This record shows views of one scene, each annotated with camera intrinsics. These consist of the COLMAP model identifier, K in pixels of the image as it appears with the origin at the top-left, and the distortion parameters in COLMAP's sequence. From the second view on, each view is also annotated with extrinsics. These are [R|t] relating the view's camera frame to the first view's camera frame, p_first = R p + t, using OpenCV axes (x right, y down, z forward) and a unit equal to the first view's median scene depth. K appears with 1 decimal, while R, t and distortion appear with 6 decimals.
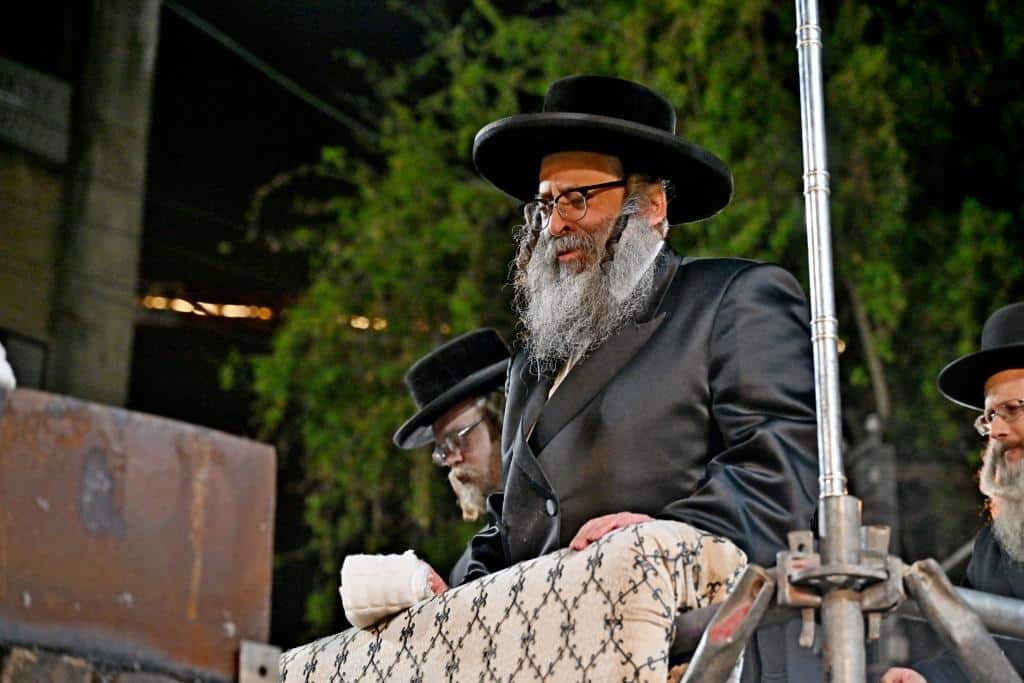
lens RADIAL K [[2370.6, 0, 533.5], [0, 2370.6, 341.8], [0, 0, 1]] dist [-0.001414, -0.110695]
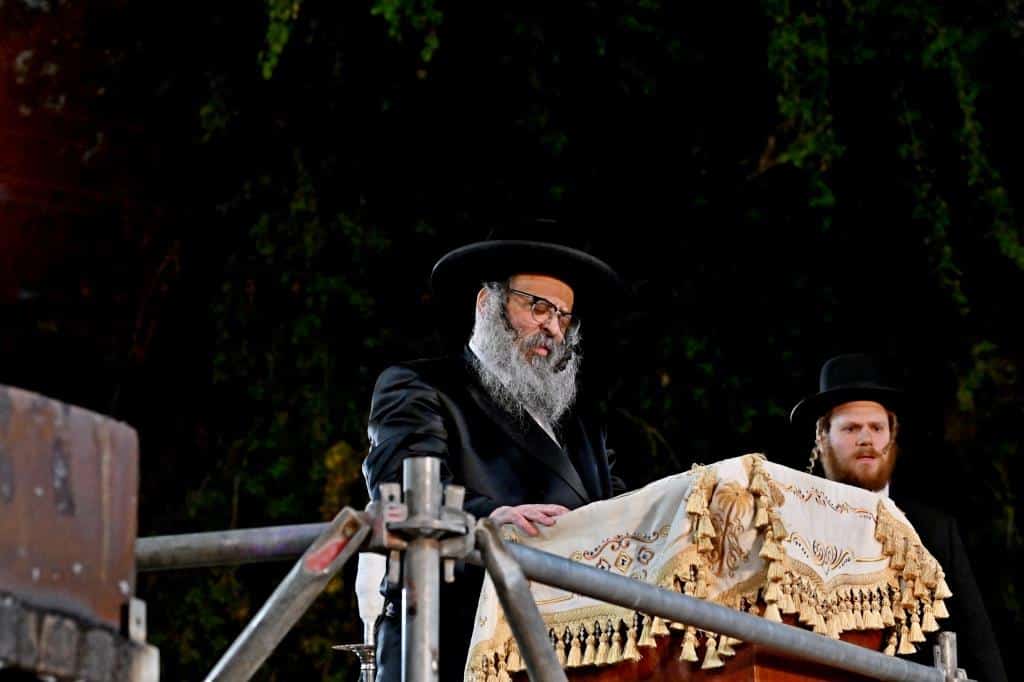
lens RADIAL K [[3260.1, 0, 512.0], [0, 3260.1, 341.0], [0, 0, 1]] dist [0.126400, 0.614658]
pose [[0.869947, 0.092961, 0.484305, -0.625557], [-0.165438, 0.980175, 0.109030, -0.175769], [-0.464568, -0.174973, 0.868079, -0.421632]]
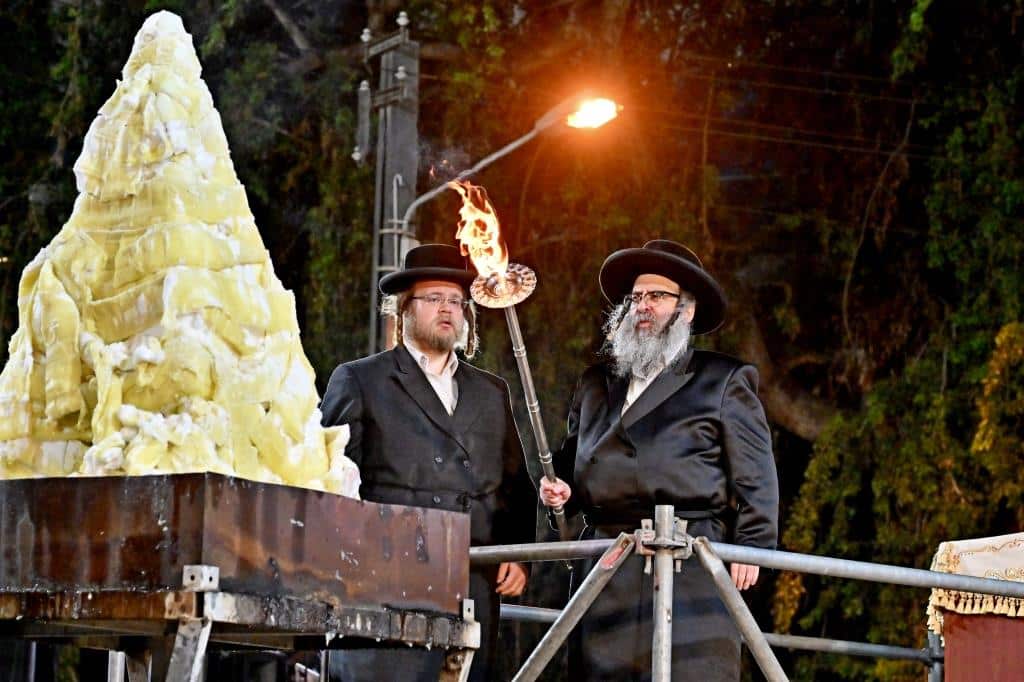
lens RADIAL K [[3136.9, 0, 512.0], [0, 3136.9, 341.0], [0, 0, 1]] dist [0.049289, -0.475936]
pose [[0.970815, 0.046368, 0.235306, -0.694154], [-0.096418, 0.973811, 0.205904, -0.661752], [-0.219596, -0.222582, 0.949860, -1.677819]]
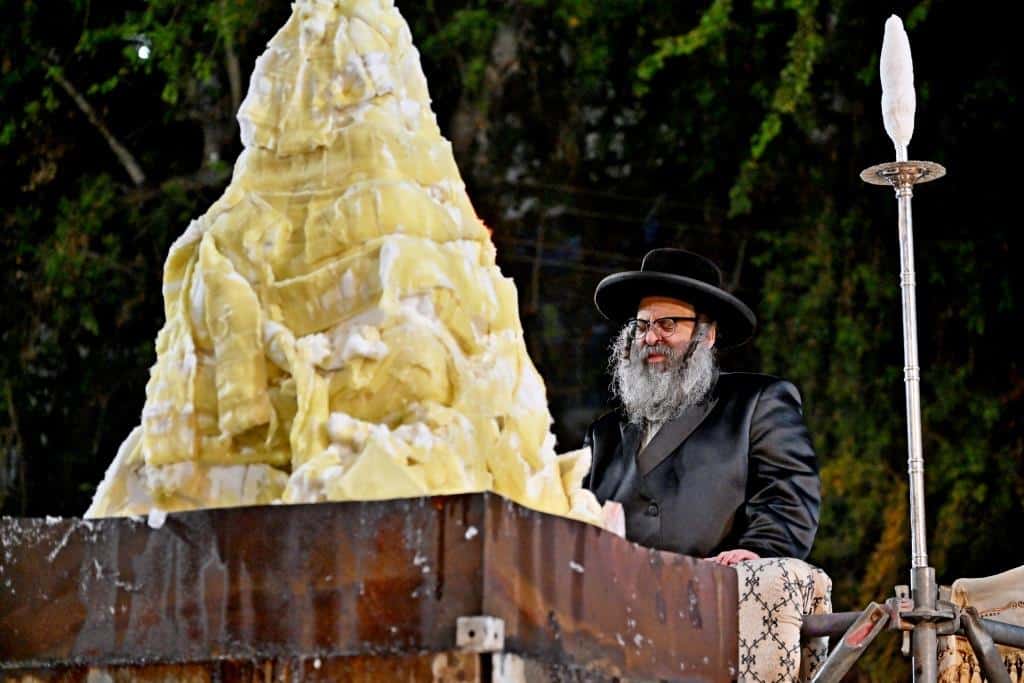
lens RADIAL K [[2956.0, 0, 512.0], [0, 2956.0, 344.2], [0, 0, 1]] dist [0.015265, -1.178867]
pose [[0.941951, 0.064397, 0.329517, -0.889594], [-0.114682, 0.984118, 0.135502, -0.358007], [-0.315558, -0.165425, 0.934376, -0.920181]]
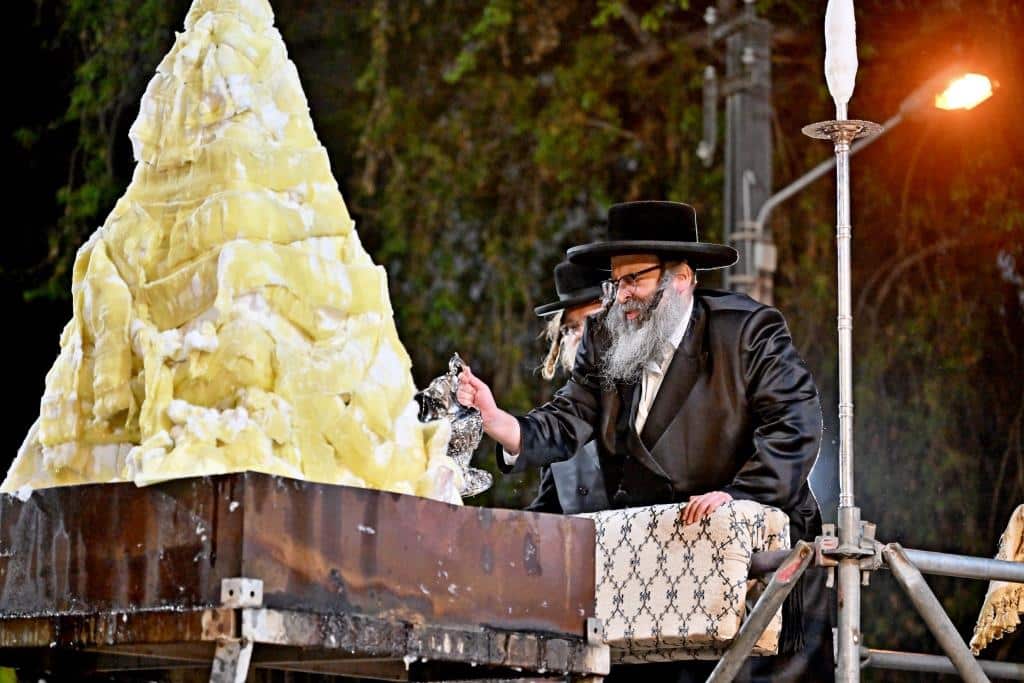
lens RADIAL K [[3517.0, 0, 512.0], [0, 3517.0, 341.5], [0, 0, 1]] dist [0.040147, 0.740844]
pose [[0.994961, 0.018596, 0.098519, -0.409833], [-0.038461, 0.978263, 0.203771, -0.614635], [-0.092588, -0.206533, 0.974049, -1.642921]]
